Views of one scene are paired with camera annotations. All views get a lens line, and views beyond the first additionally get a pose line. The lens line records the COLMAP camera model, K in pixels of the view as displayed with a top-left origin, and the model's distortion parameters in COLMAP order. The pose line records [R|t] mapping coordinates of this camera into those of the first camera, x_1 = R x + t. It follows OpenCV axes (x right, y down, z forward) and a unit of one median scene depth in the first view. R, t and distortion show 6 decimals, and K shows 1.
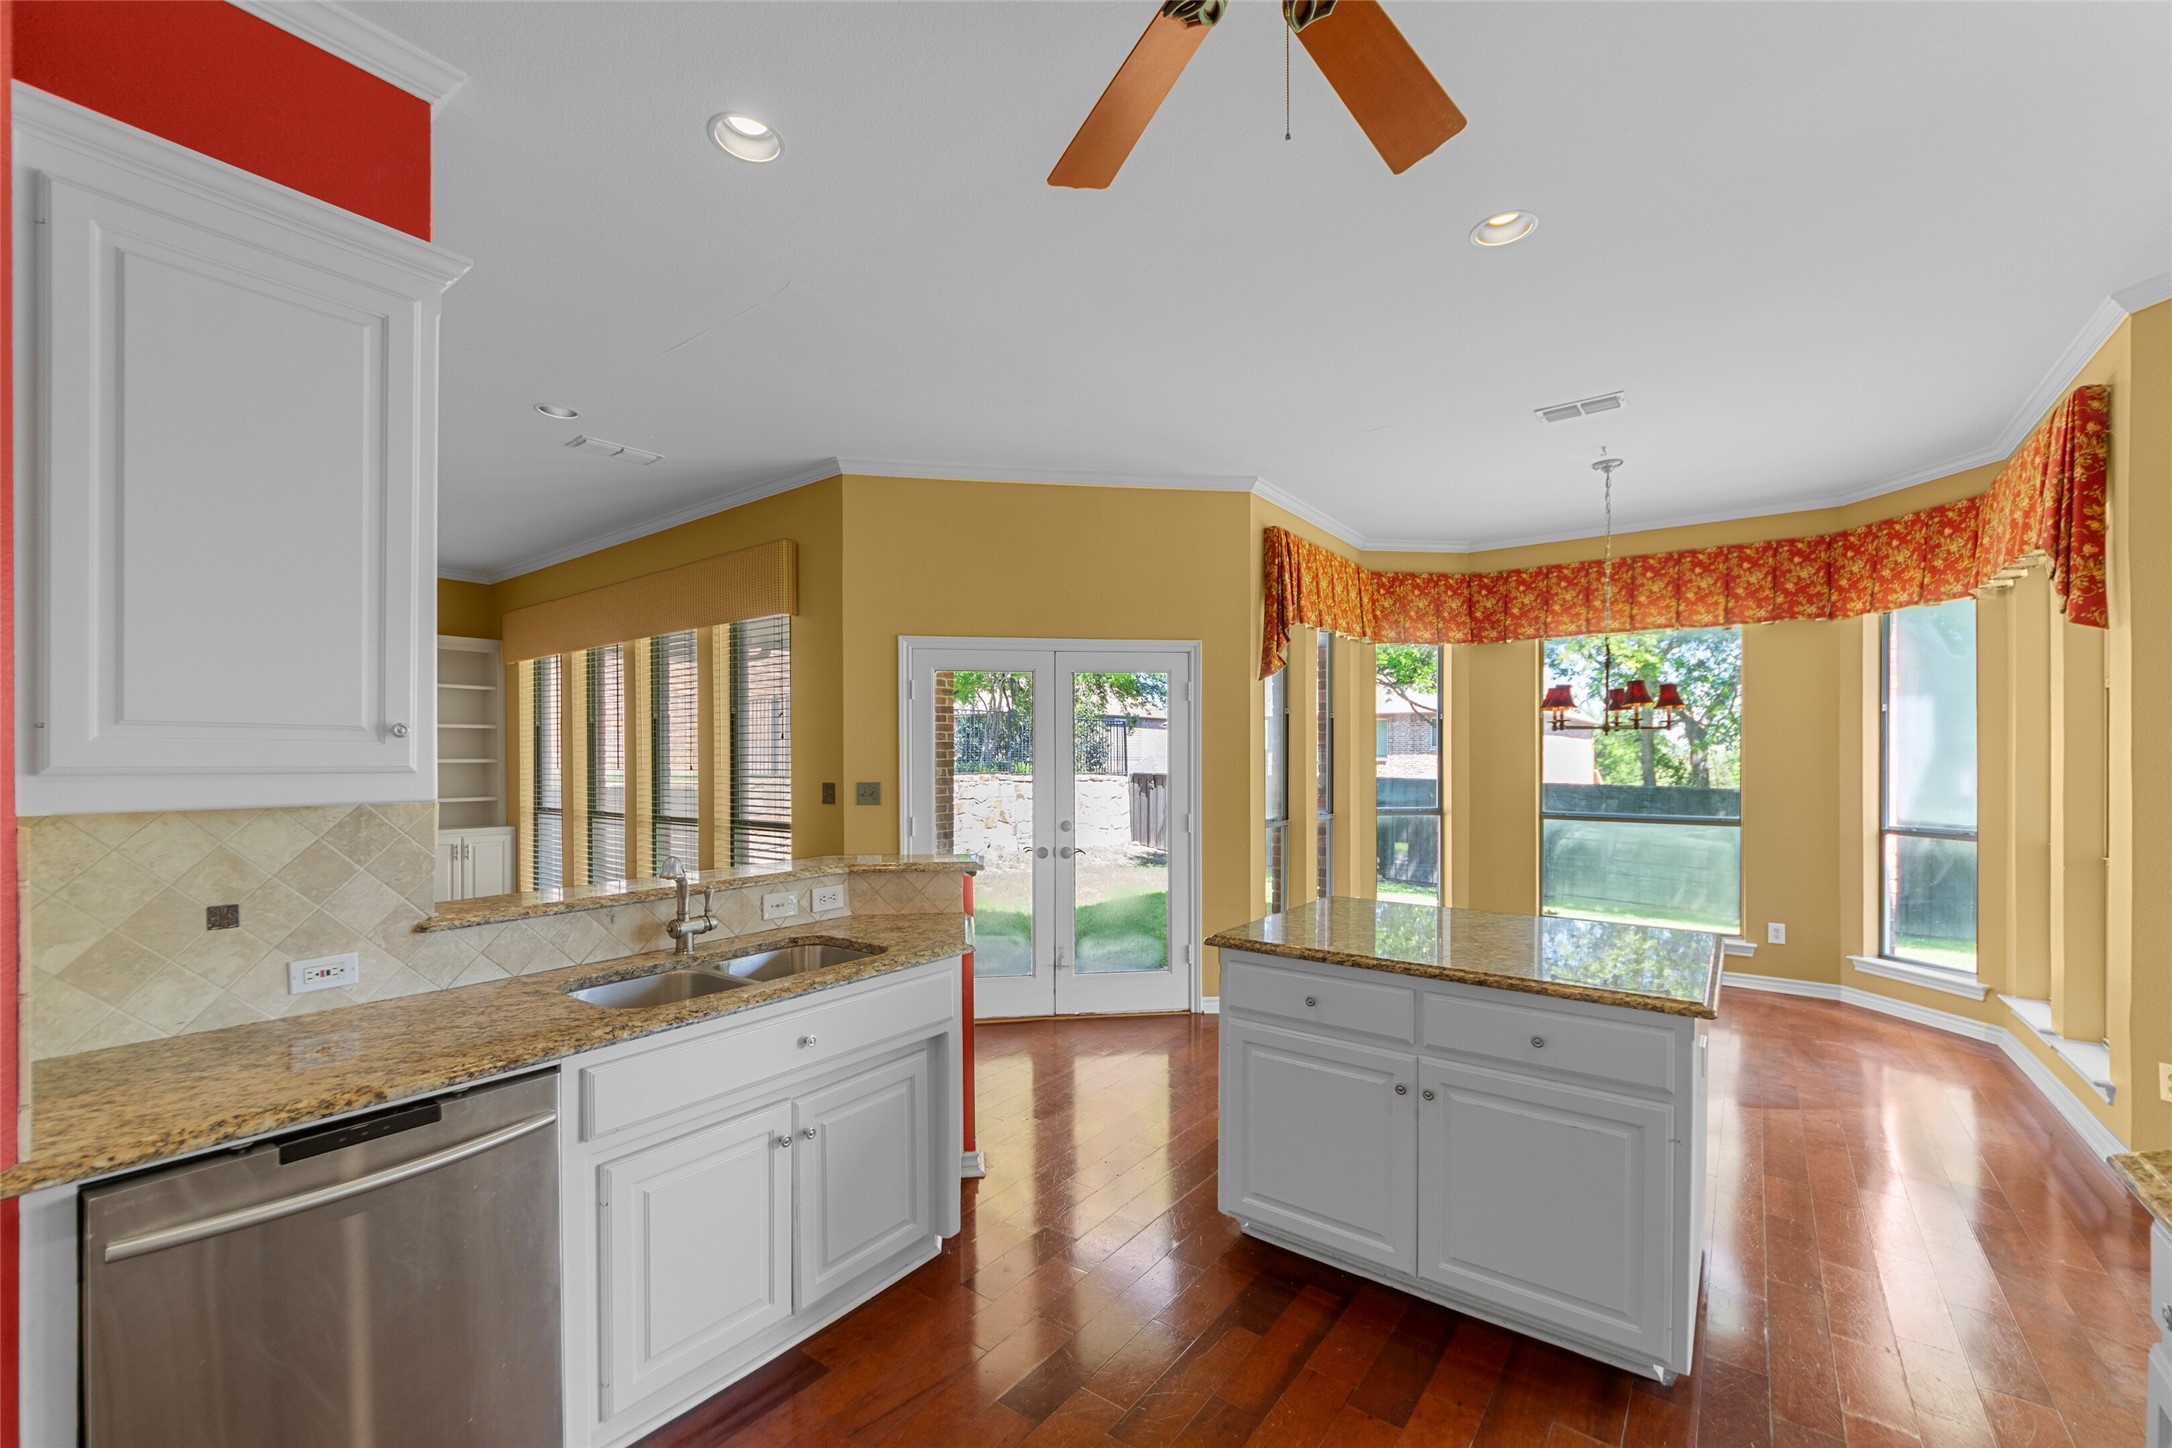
lens RADIAL K [[876.0, 0, 1085.9], [0, 876.0, 759.6], [0, 0, 1]] dist [-0.009015, -0.000304]
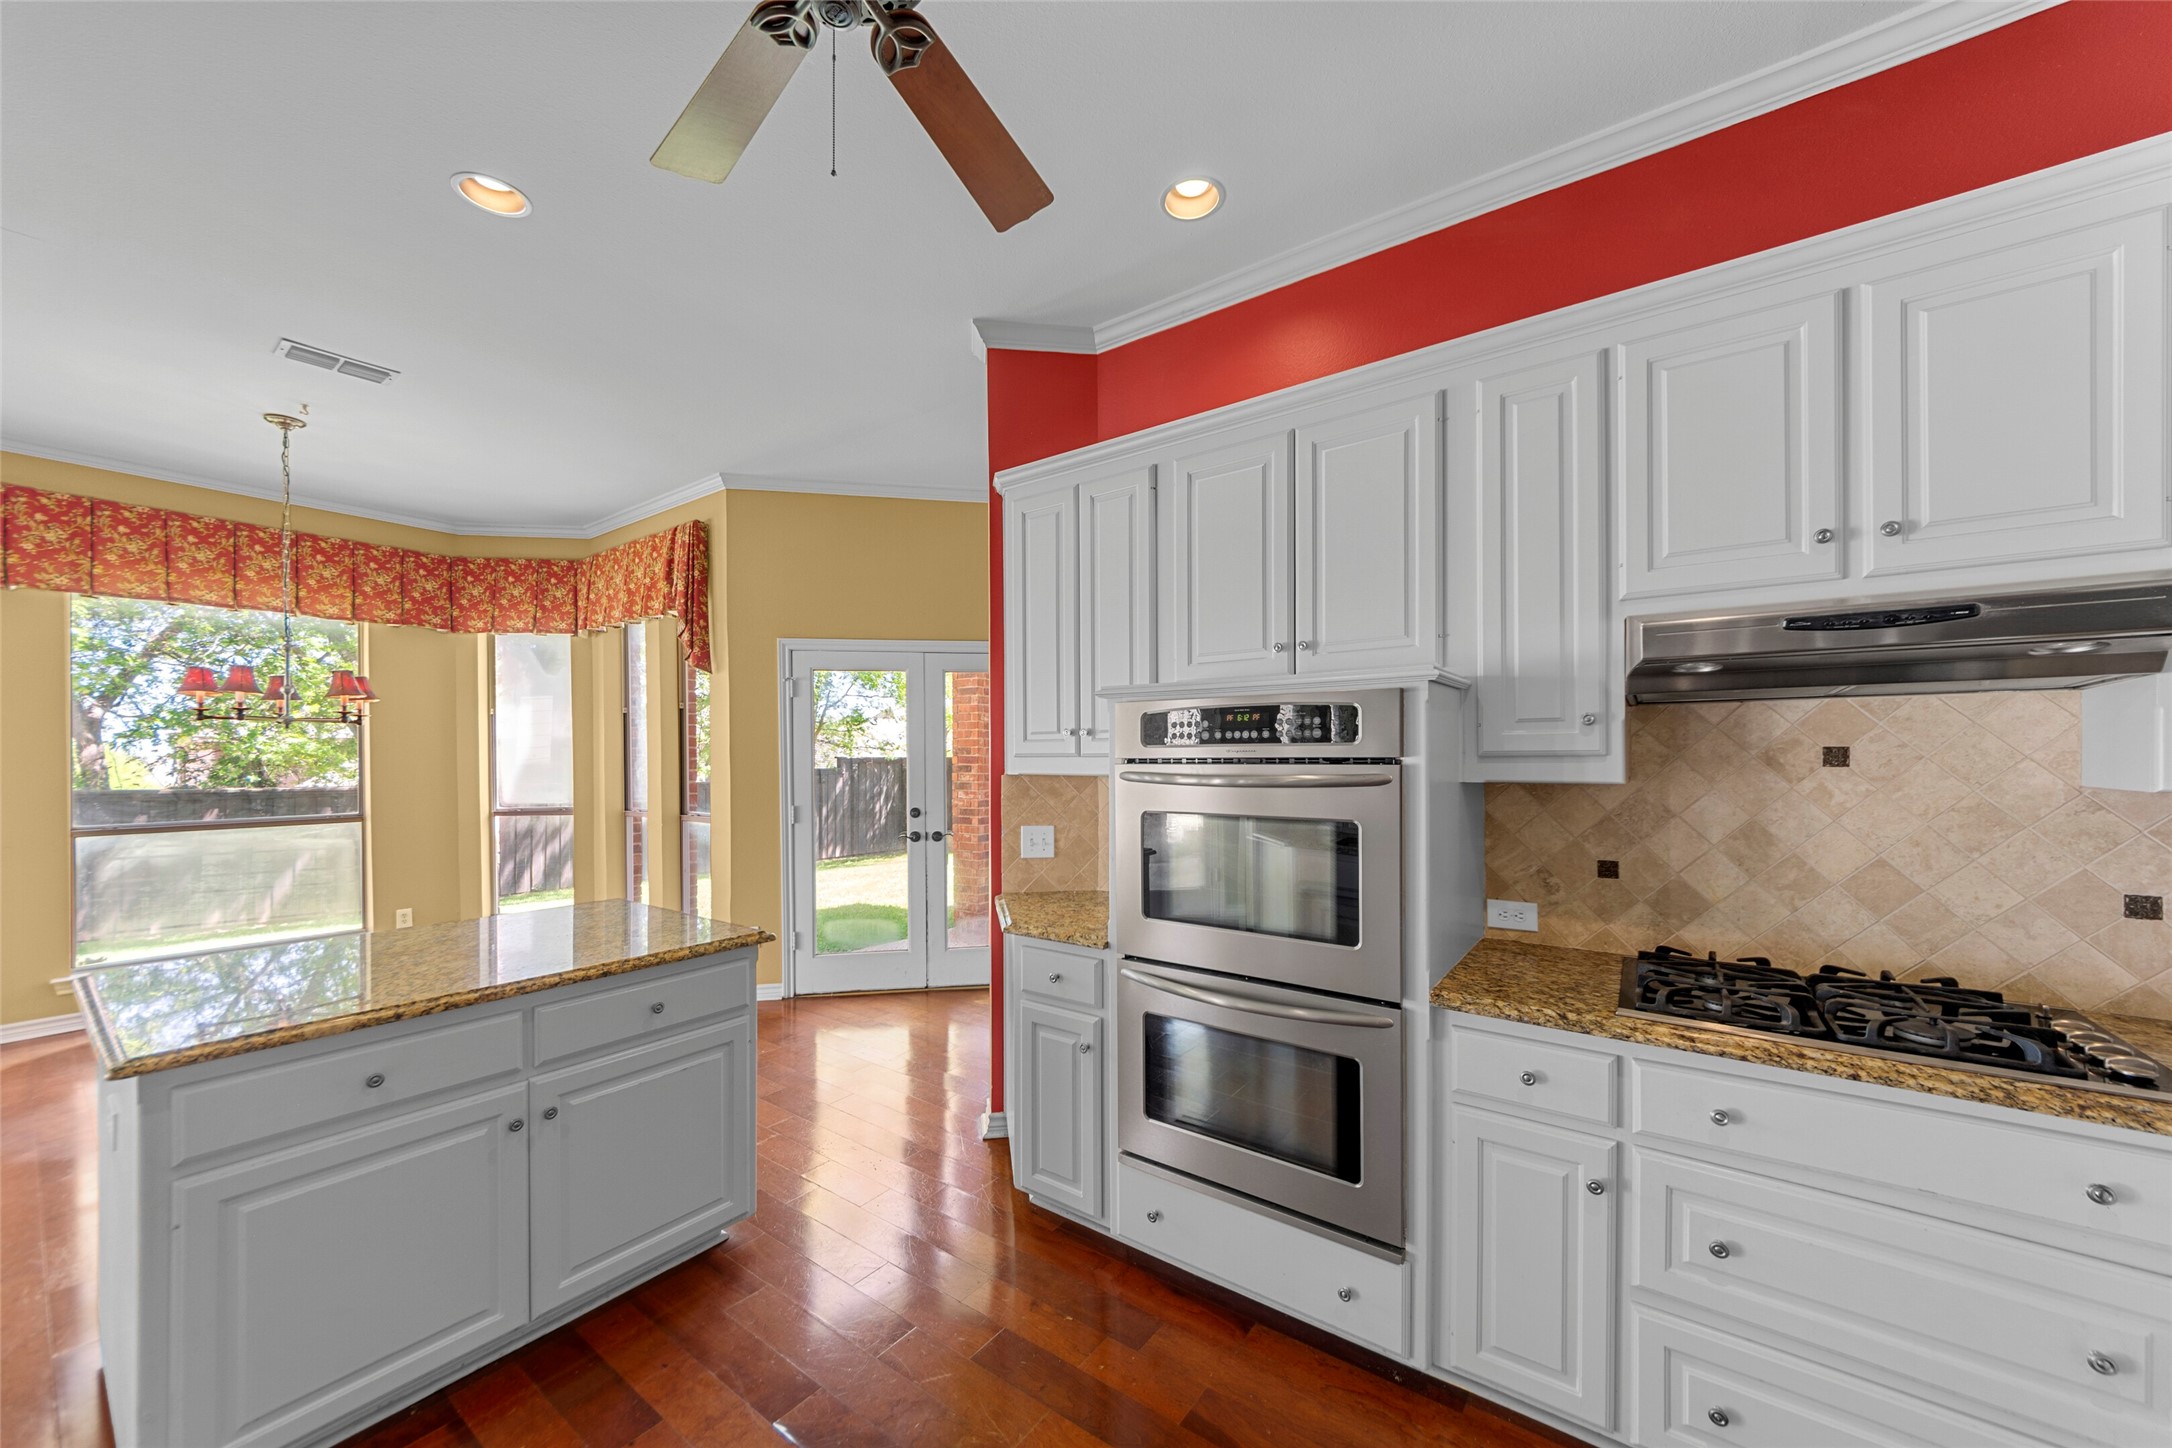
lens RADIAL K [[796.2, 0, 1089.0], [0, 796.2, 757.1], [0, 0, 1]] dist [0.000472, 0.000126]
pose [[-0.020233, -0.008397, 0.999760, -0.224816], [0.005459, 0.999949, 0.008509, -0.001598], [-0.999780, 0.005629, -0.020186, 0.207578]]
